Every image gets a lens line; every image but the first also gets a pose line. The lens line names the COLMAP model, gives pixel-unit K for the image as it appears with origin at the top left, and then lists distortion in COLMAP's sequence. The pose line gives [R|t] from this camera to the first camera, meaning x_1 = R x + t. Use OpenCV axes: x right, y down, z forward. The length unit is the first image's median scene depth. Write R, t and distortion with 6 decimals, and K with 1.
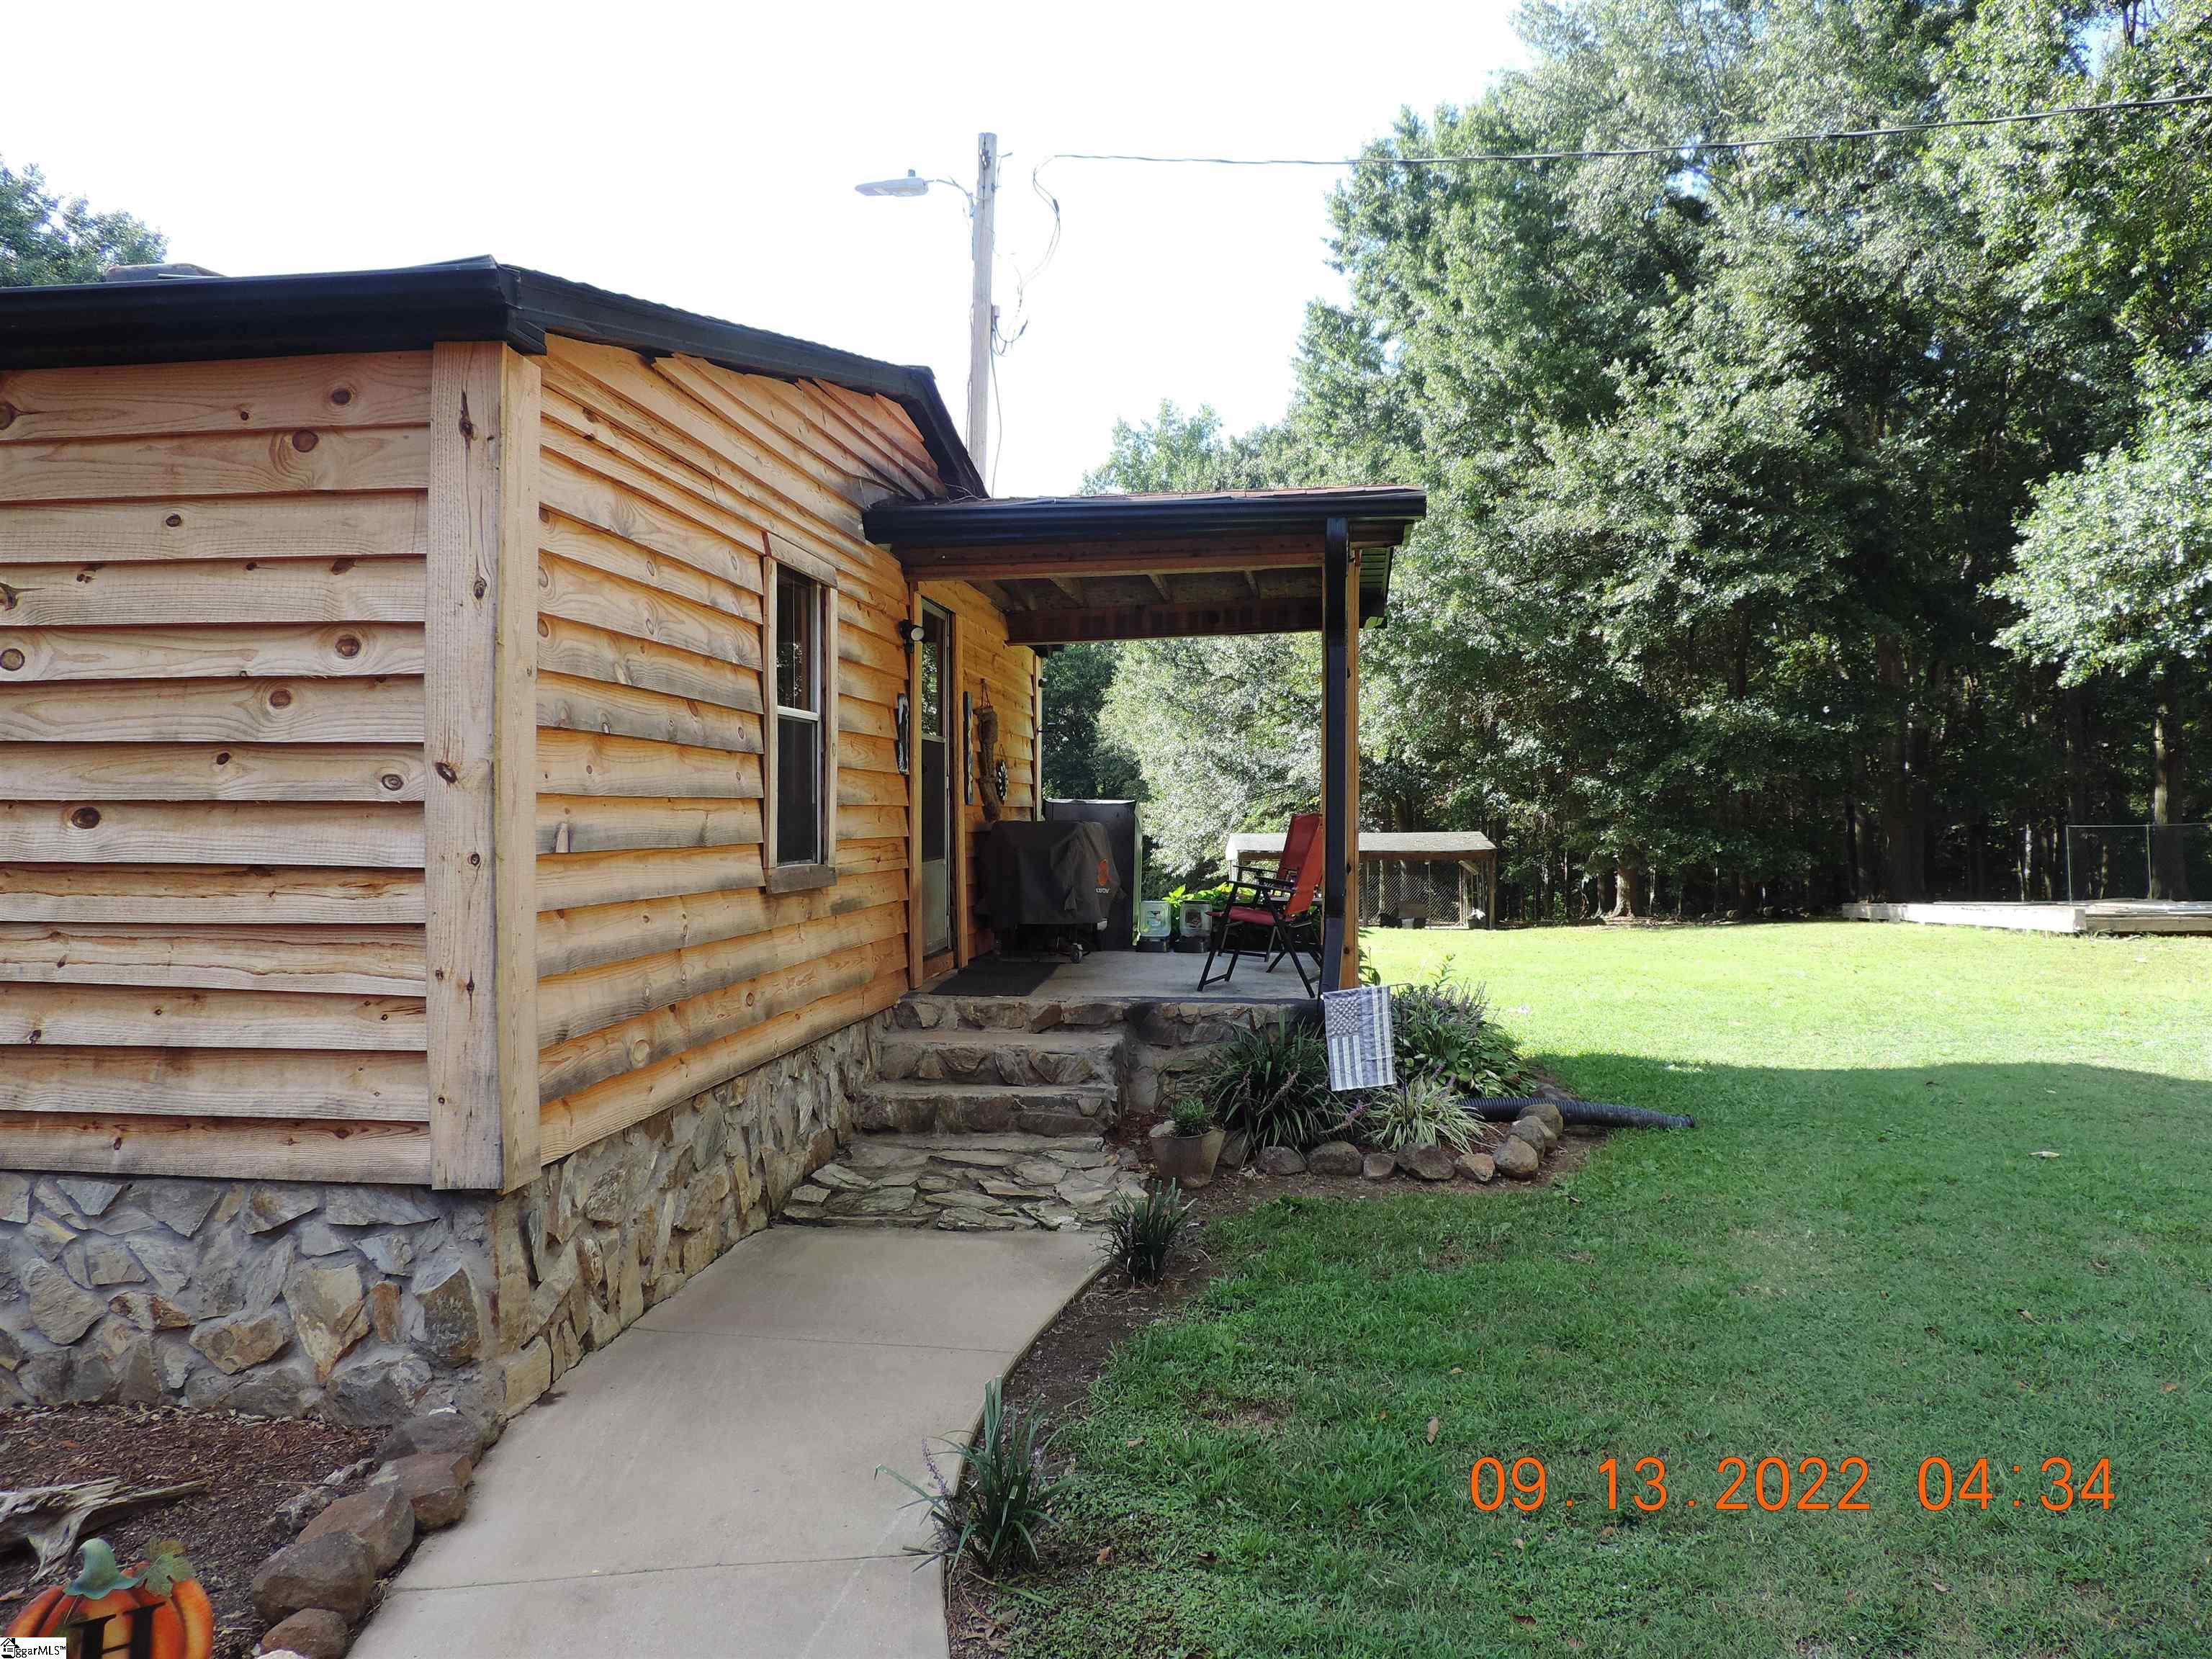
lens RADIAL K [[1577.7, 0, 1104.2], [0, 1577.7, 816.2], [0, 0, 1]] dist [-0.020965, -0.003954]
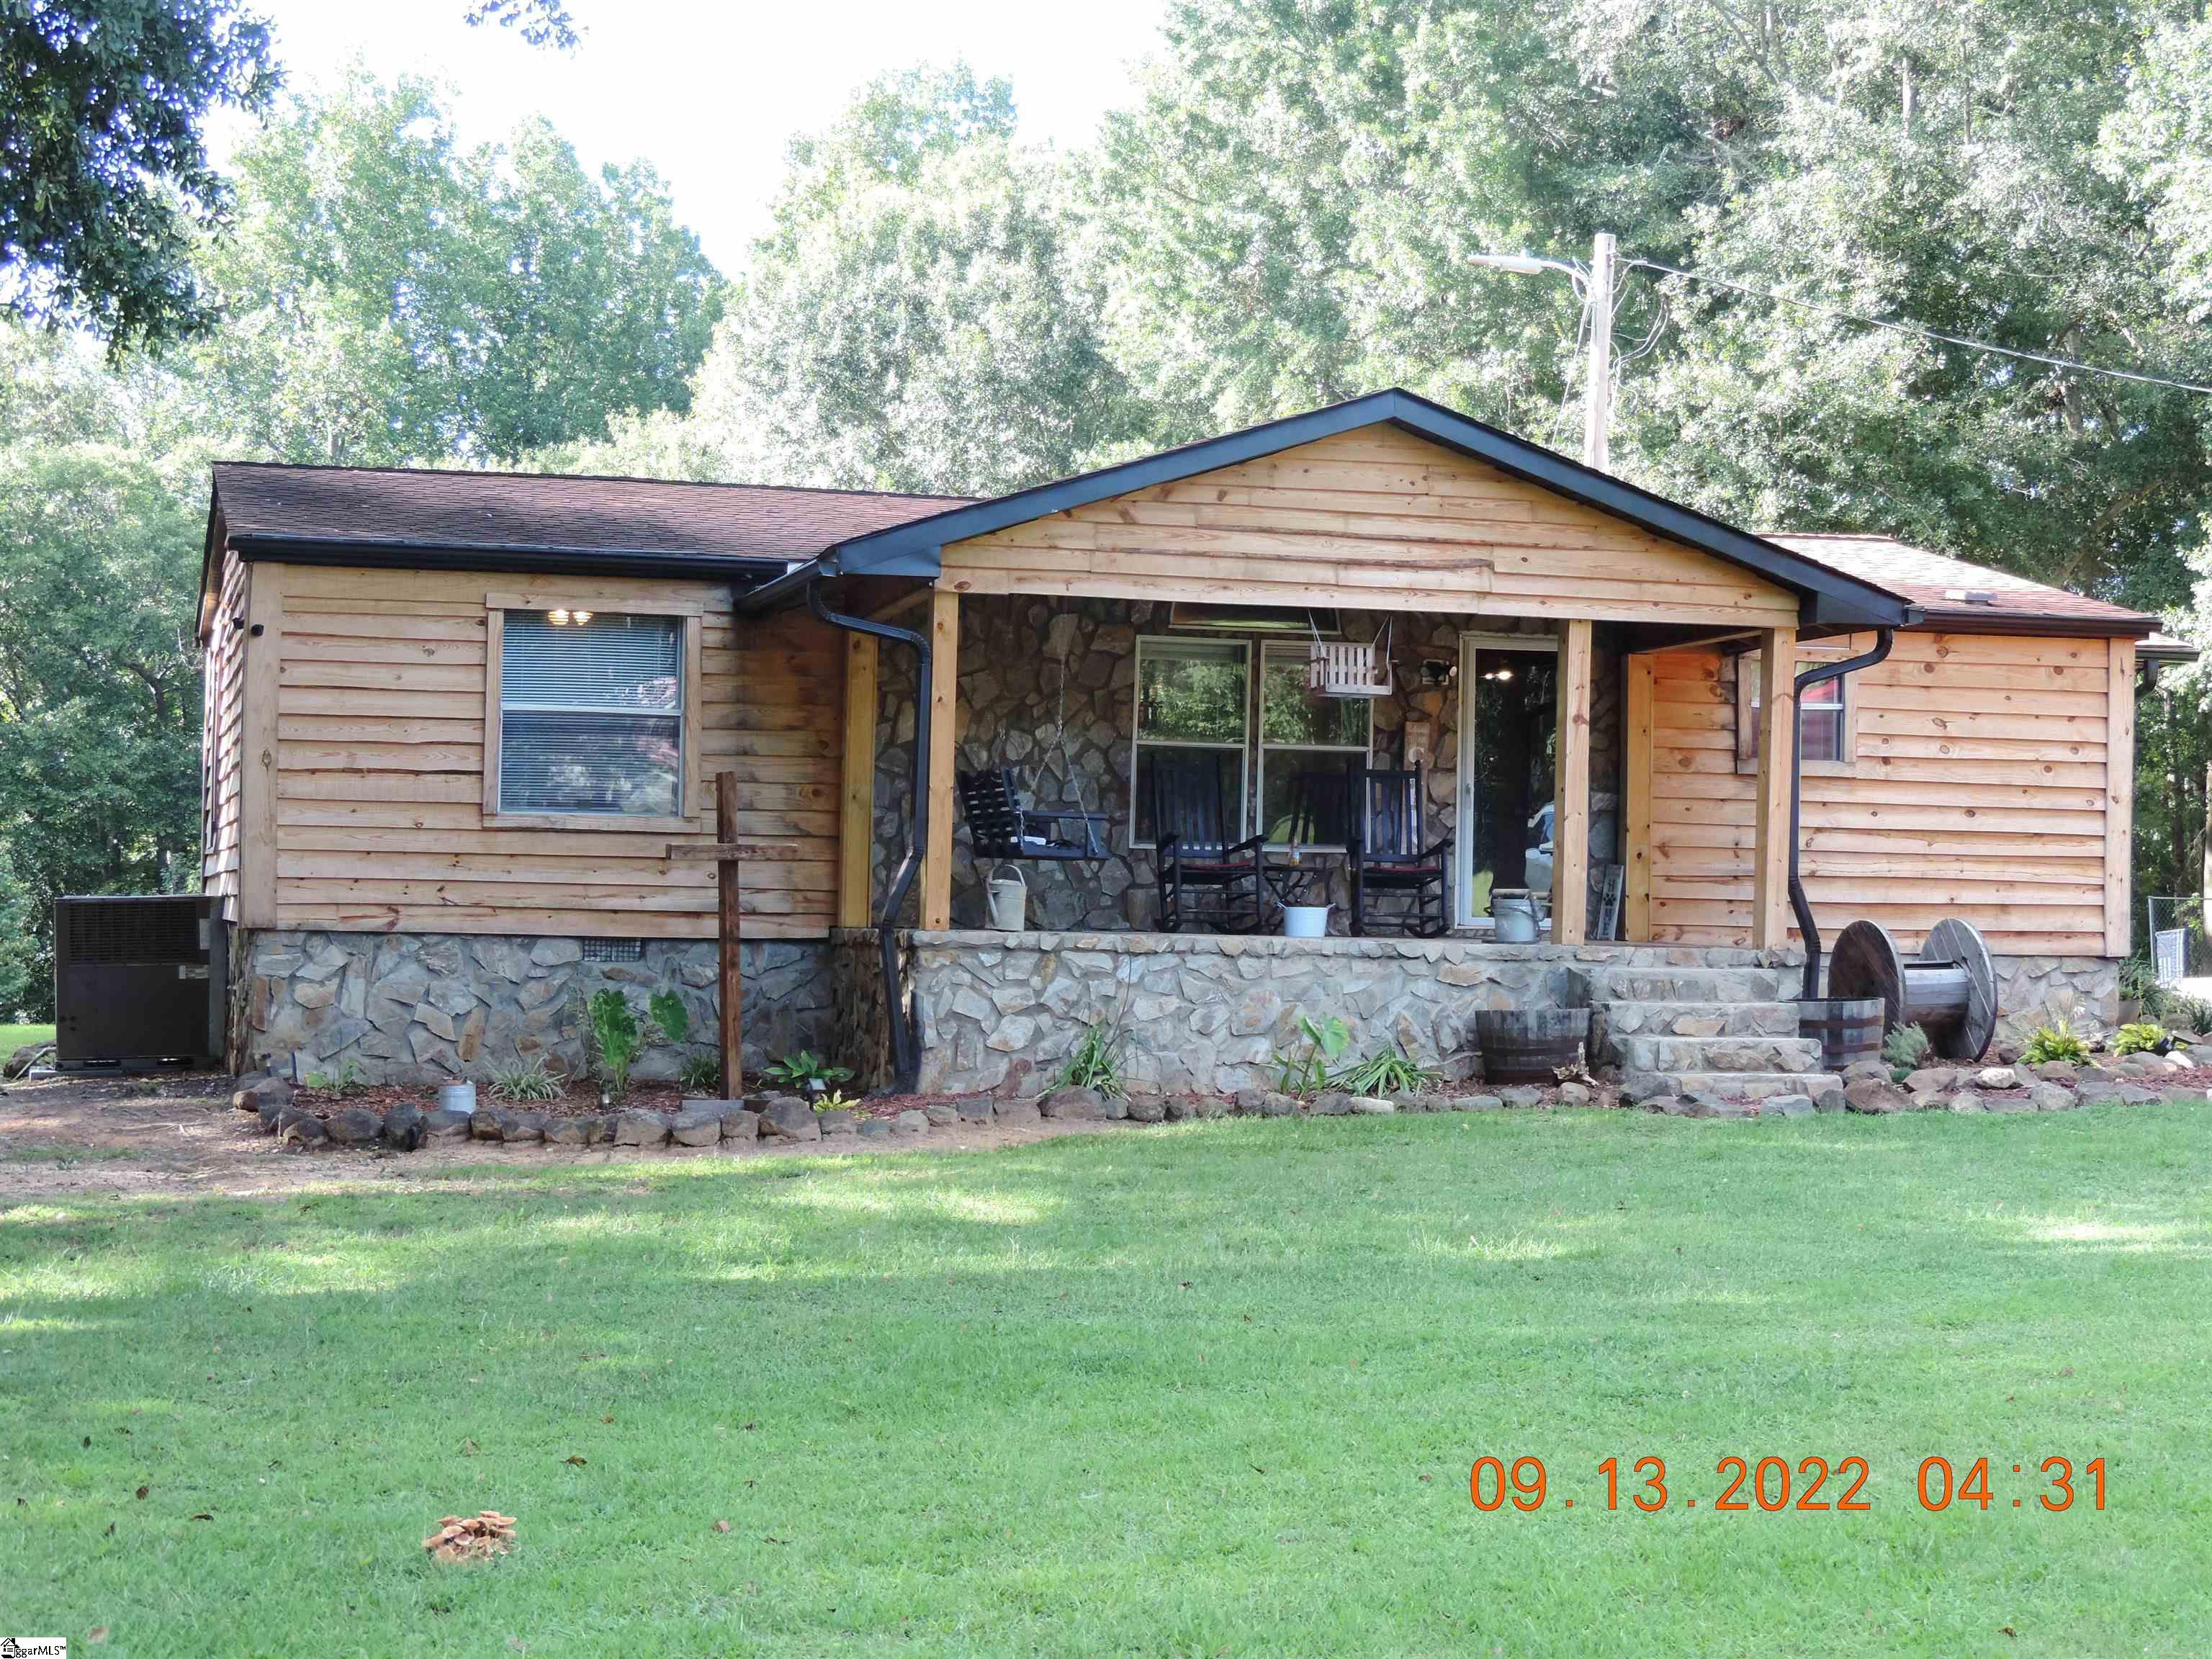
lens RADIAL K [[3833.4, 0, 1109.9], [0, 3833.4, 843.0], [0, 0, 1]] dist [-0.092265, 0.157254]
pose [[0.923240, 0.020714, 0.383665, -0.646155], [-0.014277, 0.999706, -0.019617, 0.028493], [-0.383958, 0.012633, 0.923264, -0.623869]]
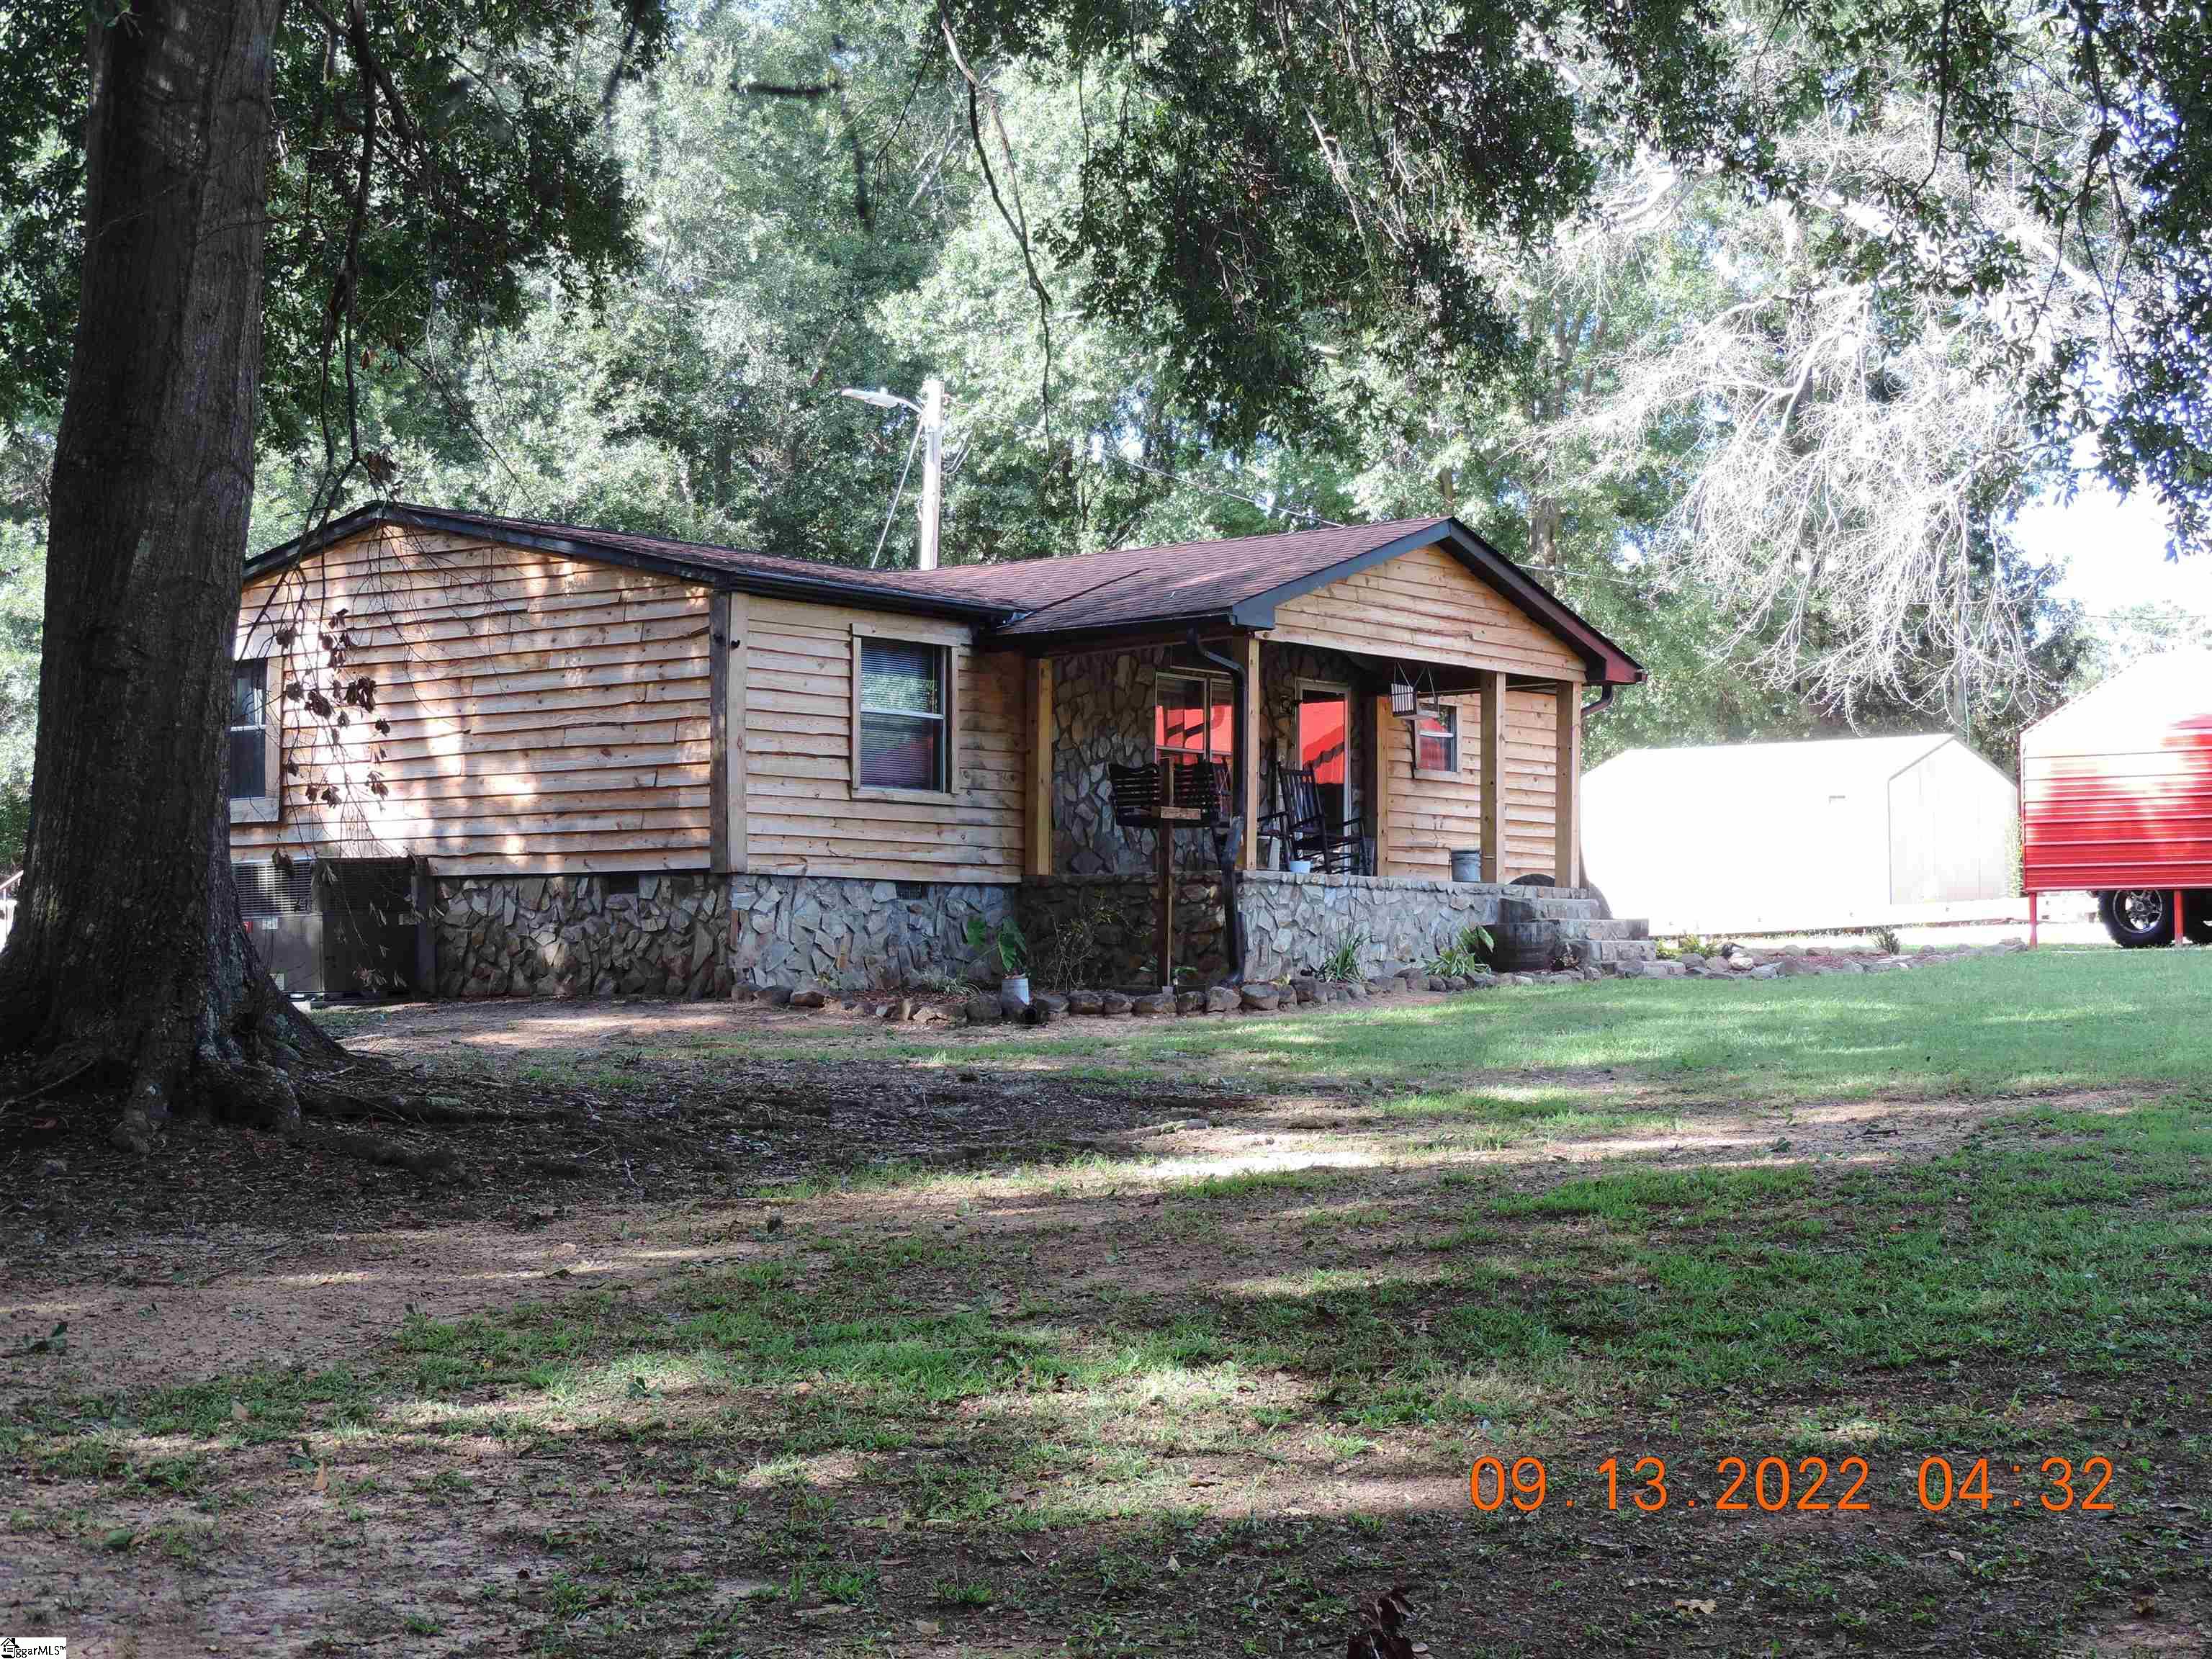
lens RADIAL K [[3560.7, 0, 1107.1], [0, 3560.7, 940.3], [0, 0, 1]] dist [-0.122146, 0.089131]
pose [[0.515538, 0.008565, 0.856824, -1.299535], [0.002300, 0.999933, -0.011379, 0.063839], [-0.856864, 0.007838, 0.515483, -0.400408]]
